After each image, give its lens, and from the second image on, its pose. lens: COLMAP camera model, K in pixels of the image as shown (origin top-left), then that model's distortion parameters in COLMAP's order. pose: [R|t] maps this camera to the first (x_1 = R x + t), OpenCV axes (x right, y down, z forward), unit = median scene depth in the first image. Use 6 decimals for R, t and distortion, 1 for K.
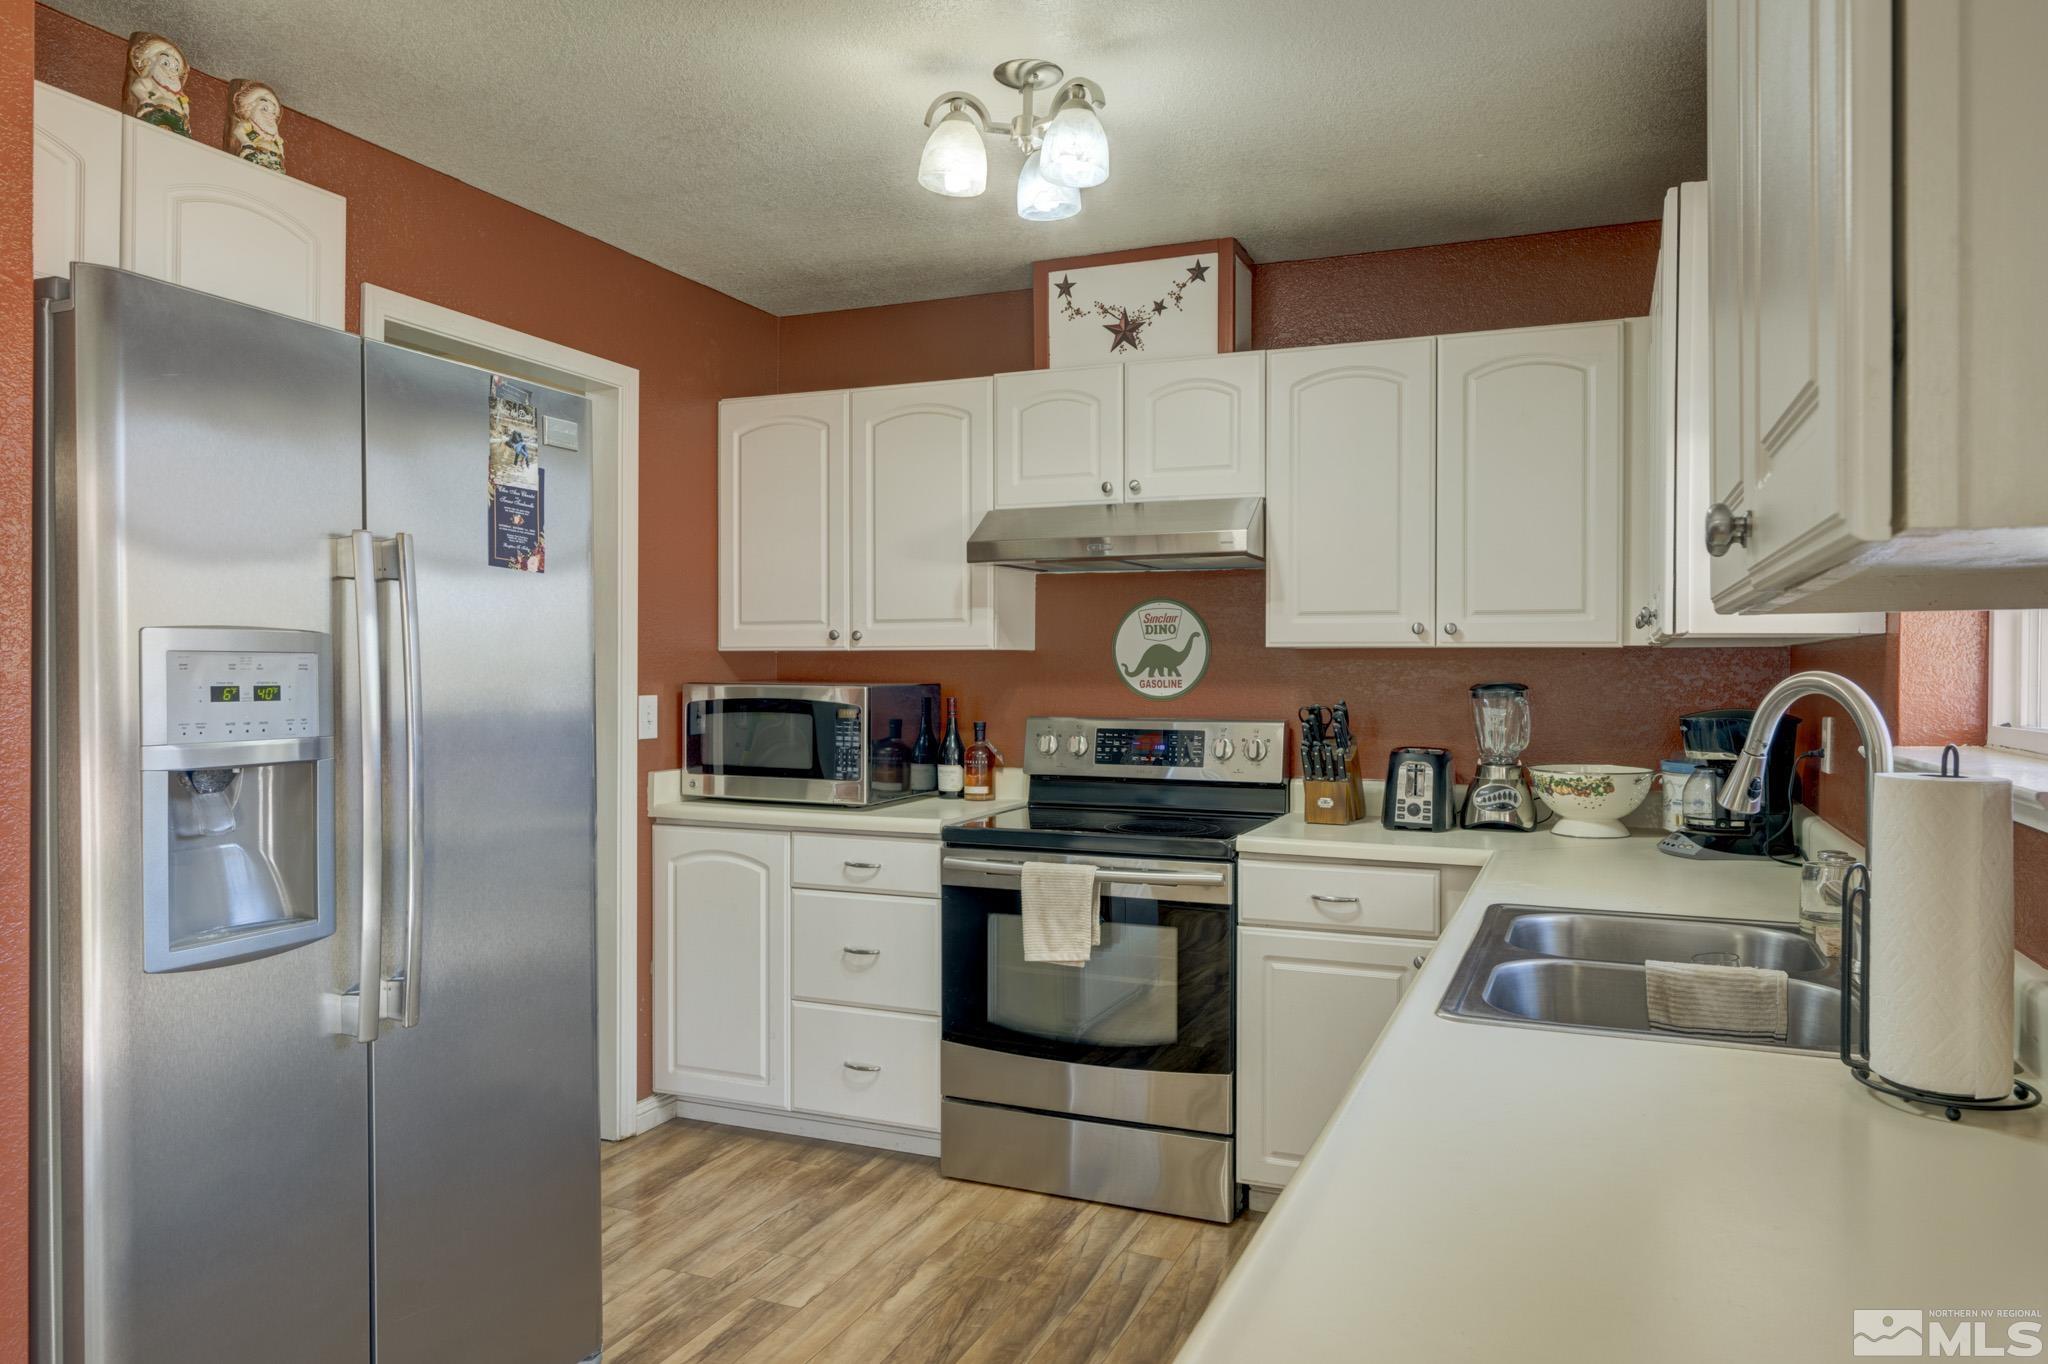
lens RADIAL K [[1351.7, 0, 1024.0], [0, 1351.7, 682.0], [0, 0, 1]] dist [0.002206, -0.000189]
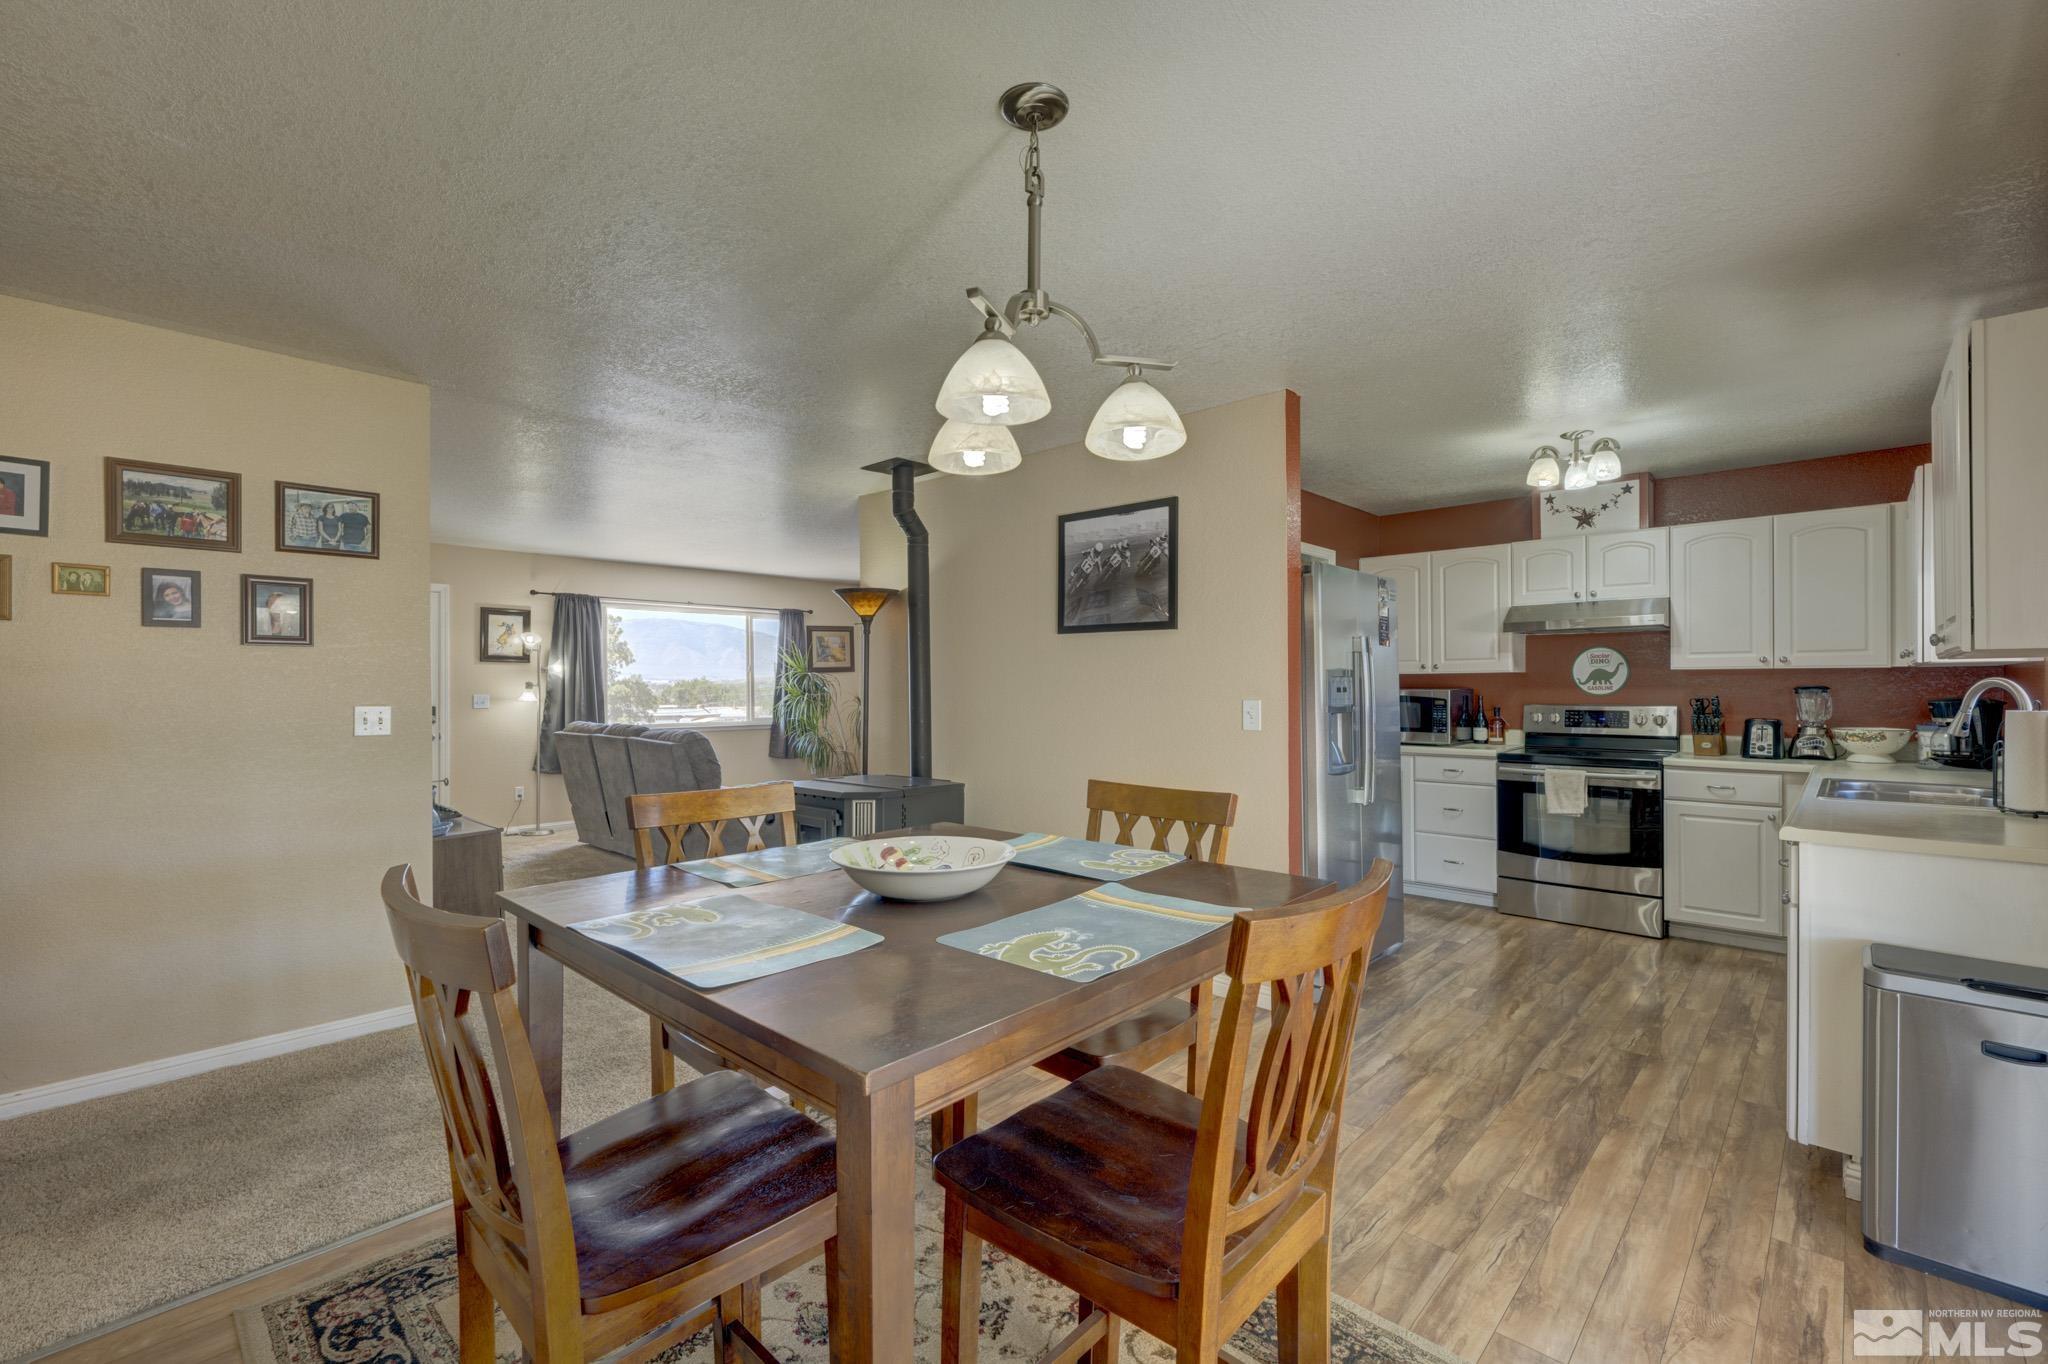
lens RADIAL K [[888.1, 0, 1022.1], [0, 888.1, 687.4], [0, 0, 1]] dist [0.000110, 0.000083]
pose [[0.939738, -0.006593, -0.341833, -0.291882], [0.004116, 0.999960, -0.007971, 0.008330], [0.341871, 0.006084, 0.939727, -0.621774]]
